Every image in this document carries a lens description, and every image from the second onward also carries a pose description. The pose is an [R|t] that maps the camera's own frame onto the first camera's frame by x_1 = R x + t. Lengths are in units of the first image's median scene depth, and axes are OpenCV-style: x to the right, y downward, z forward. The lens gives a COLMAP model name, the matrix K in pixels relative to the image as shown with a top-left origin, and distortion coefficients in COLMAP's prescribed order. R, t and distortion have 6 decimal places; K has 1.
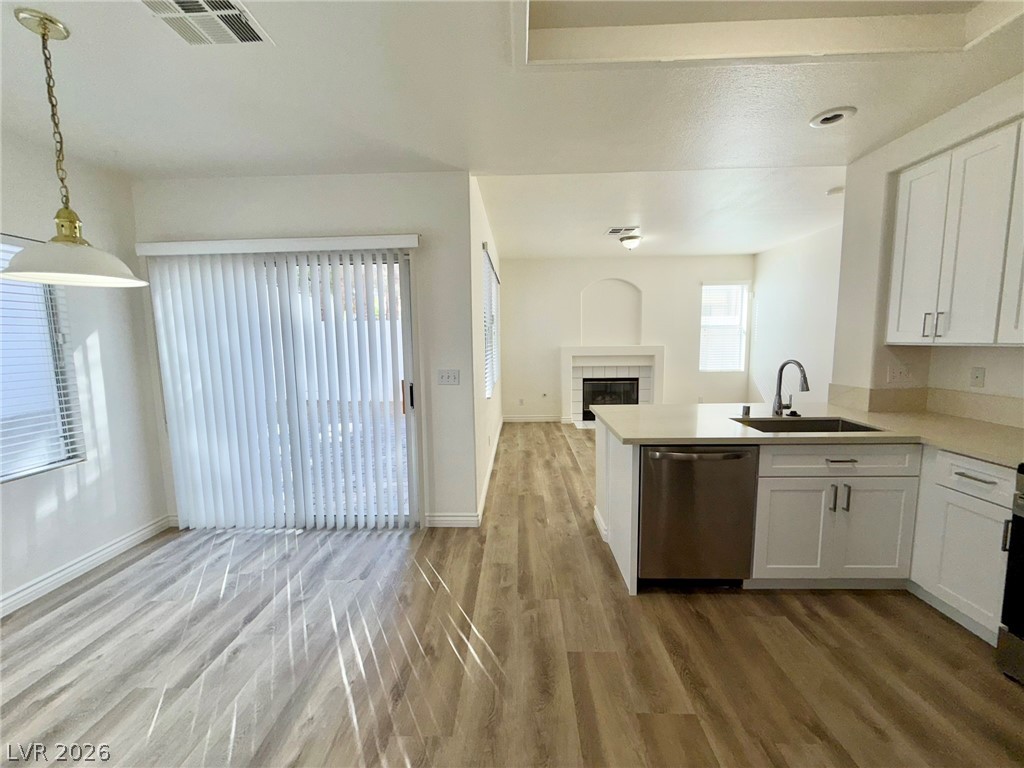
lens RADIAL K [[408.2, 0, 509.1], [0, 408.2, 384.5], [0, 0, 1]] dist [0.000151, 0.000386]
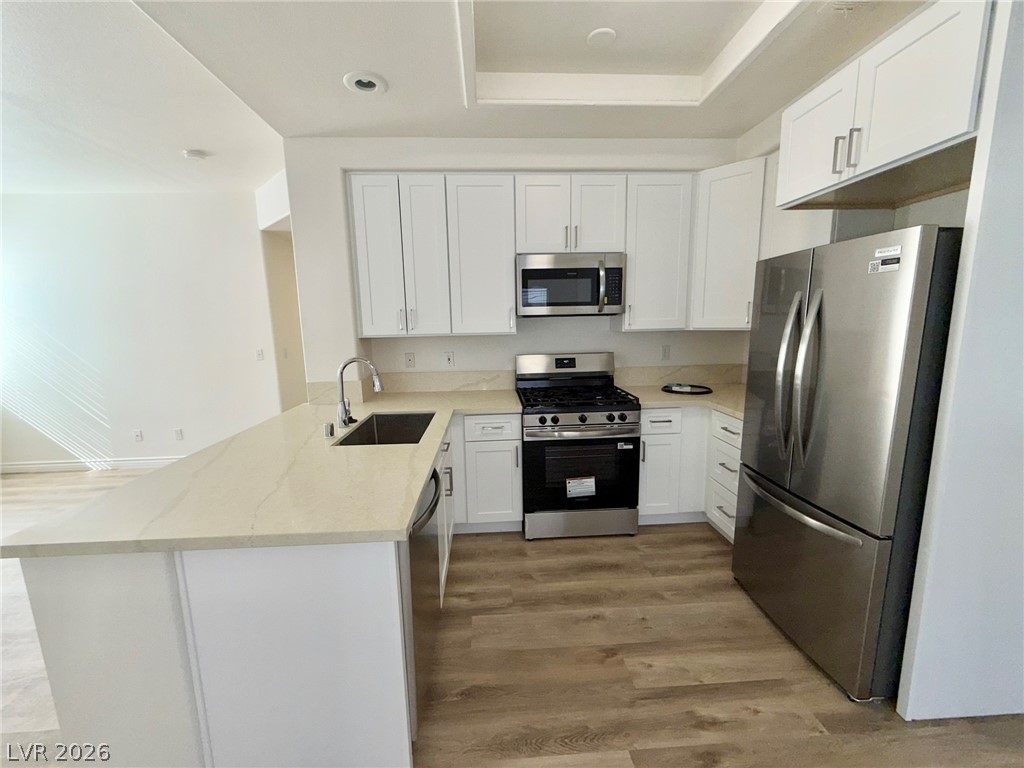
lens RADIAL K [[408.2, 0, 509.1], [0, 408.2, 384.5], [0, 0, 1]] dist [0.000151, 0.000386]
pose [[-0.083259, -0.136565, 0.987126, -0.174347], [0.132446, 0.980261, 0.146787, -0.084631], [-0.987687, 0.142962, -0.063528, 0.717174]]
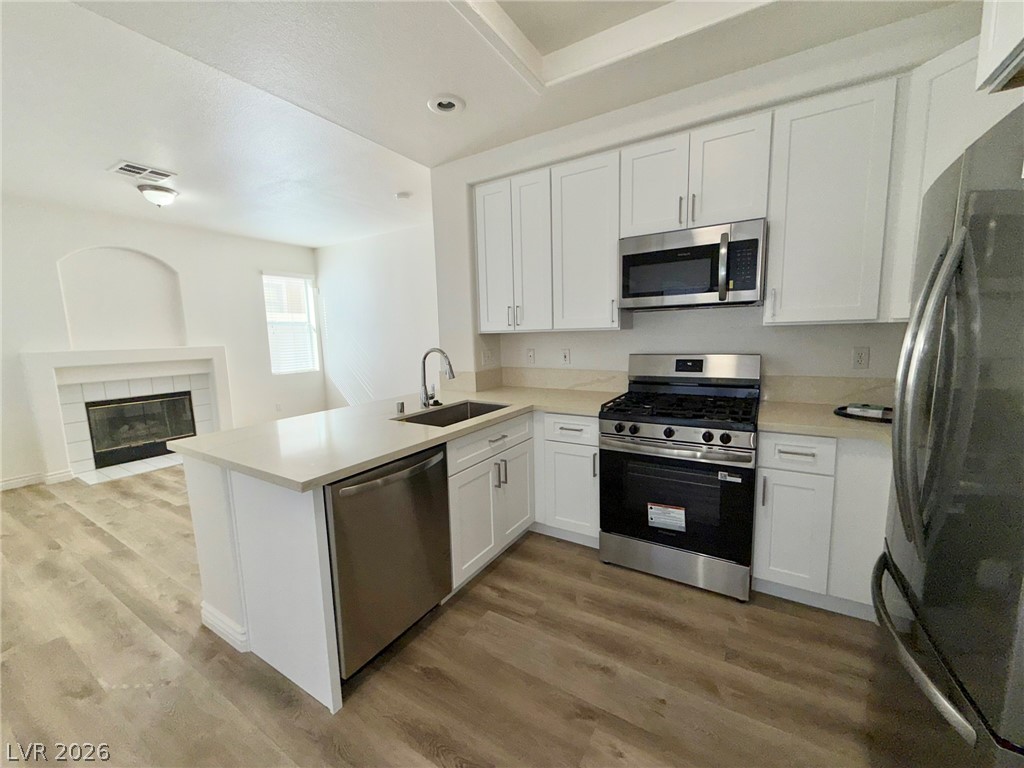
lens RADIAL K [[408.2, 0, 509.1], [0, 408.2, 384.5], [0, 0, 1]] dist [0.000151, 0.000386]
pose [[0.506462, -0.108395, 0.855422, -0.054608], [0.115081, 0.991689, 0.057527, -0.009809], [-0.854548, 0.069307, 0.514727, 0.340019]]
